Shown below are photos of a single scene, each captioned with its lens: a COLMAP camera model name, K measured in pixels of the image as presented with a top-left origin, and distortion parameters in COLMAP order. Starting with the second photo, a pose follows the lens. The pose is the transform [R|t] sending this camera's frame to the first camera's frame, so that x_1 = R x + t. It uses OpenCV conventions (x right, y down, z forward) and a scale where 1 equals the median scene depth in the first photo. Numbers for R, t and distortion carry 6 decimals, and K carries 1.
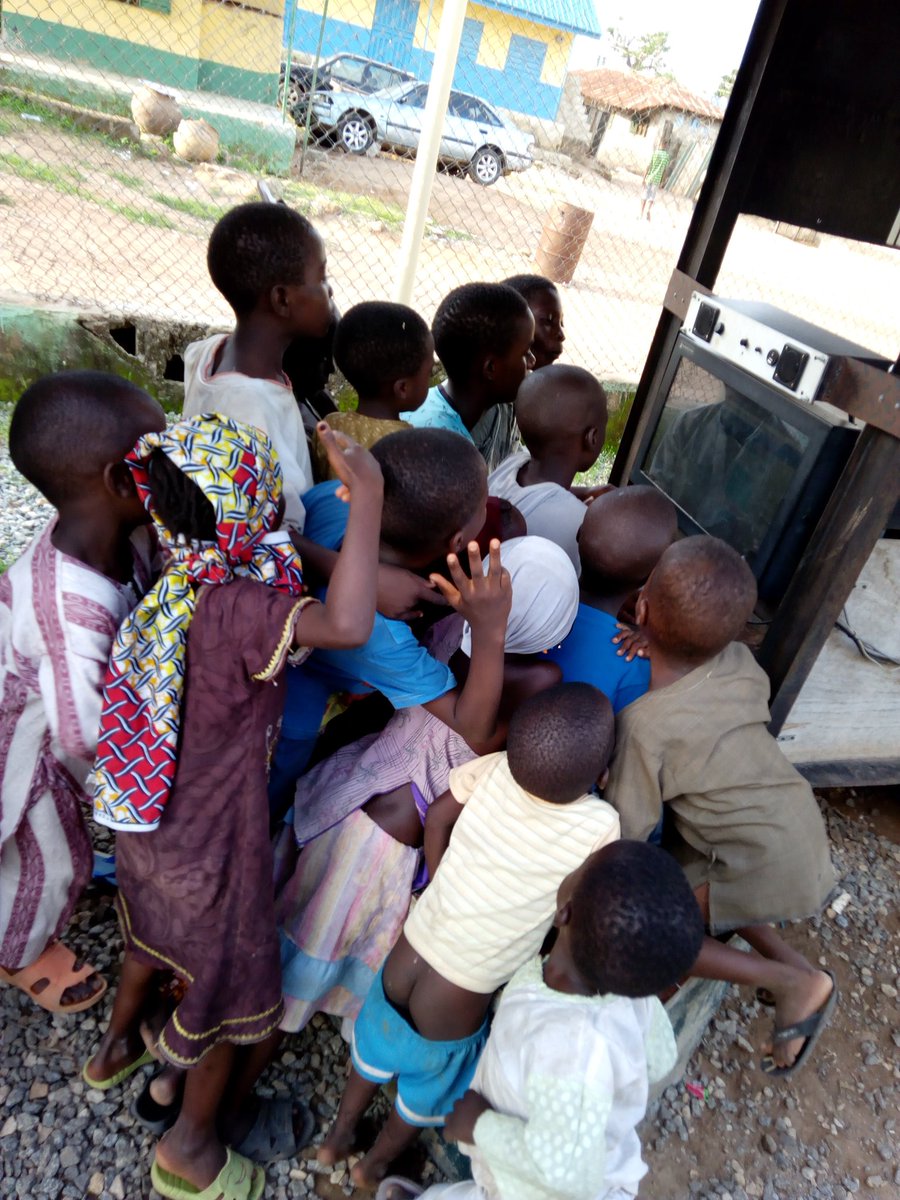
lens RADIAL K [[906.4, 0, 450.0], [0, 906.4, 600.0], [0, 0, 1]] dist [0.131590, -0.188323]
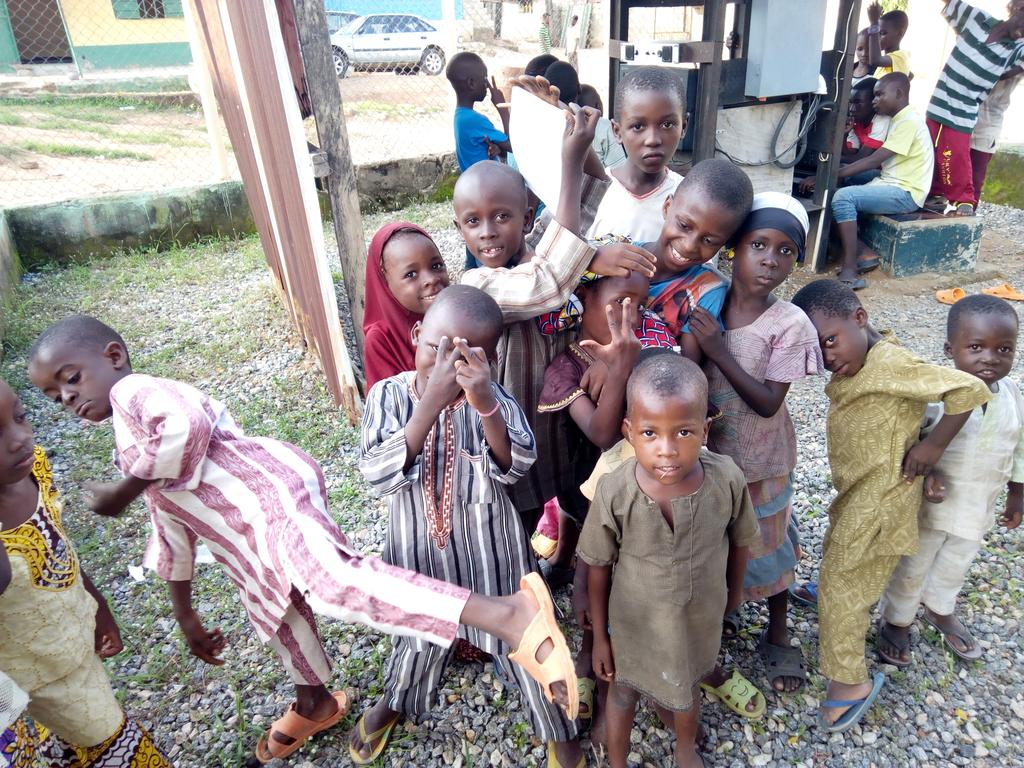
lens RADIAL K [[773.4, 0, 516.2], [0, 773.4, 376.9], [0, 0, 1]] dist [0.131590, -0.188323]
pose [[0.954705, -0.292236, 0.056004, -0.042539], [0.295005, 0.954194, -0.049869, 0.060267], [-0.038865, 0.064131, 0.997184, -0.113341]]
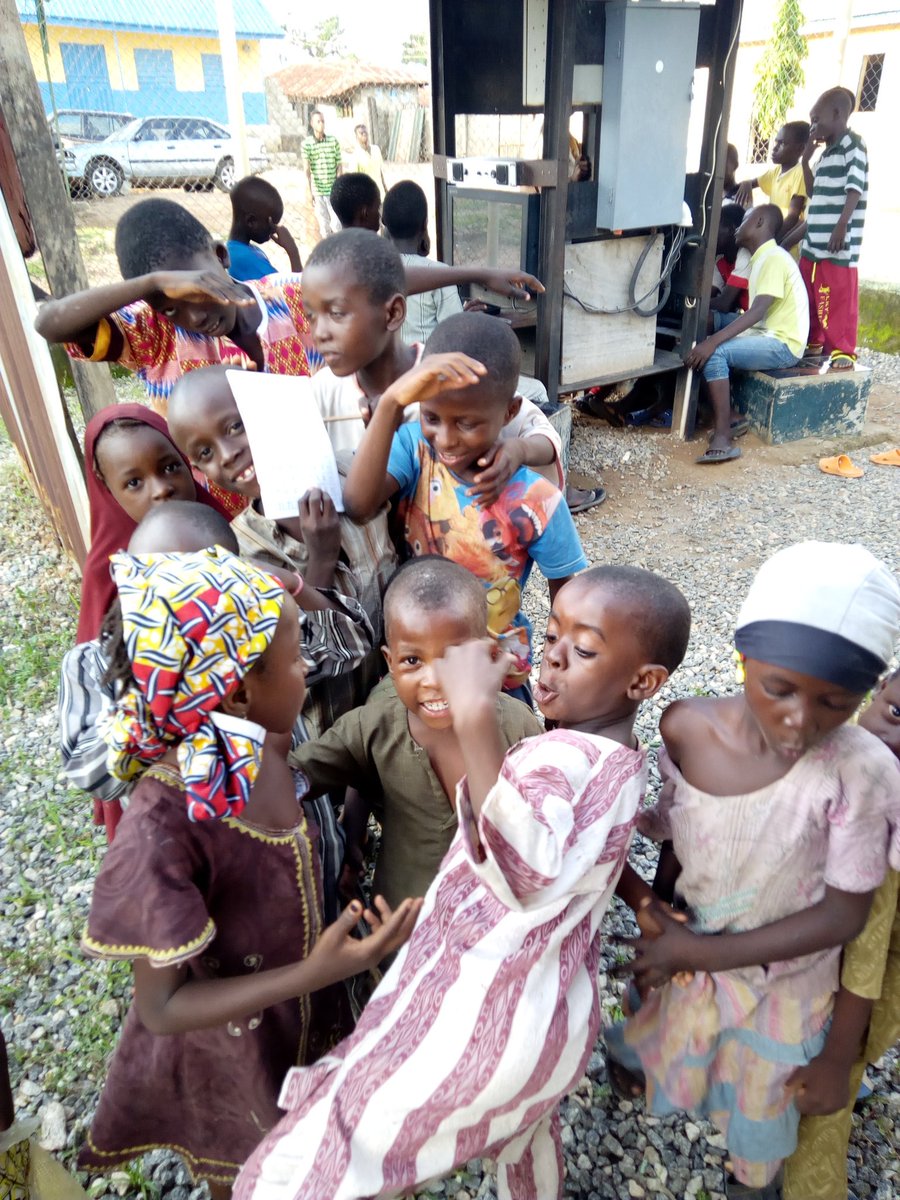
lens RADIAL K [[906.4, 0, 450.0], [0, 906.4, 600.0], [0, 0, 1]] dist [0.131590, -0.188323]
pose [[0.933745, -0.329543, 0.139722, -0.035774], [0.329055, 0.943917, 0.027250, 0.057264], [-0.140866, 0.020532, 0.989816, -0.105392]]
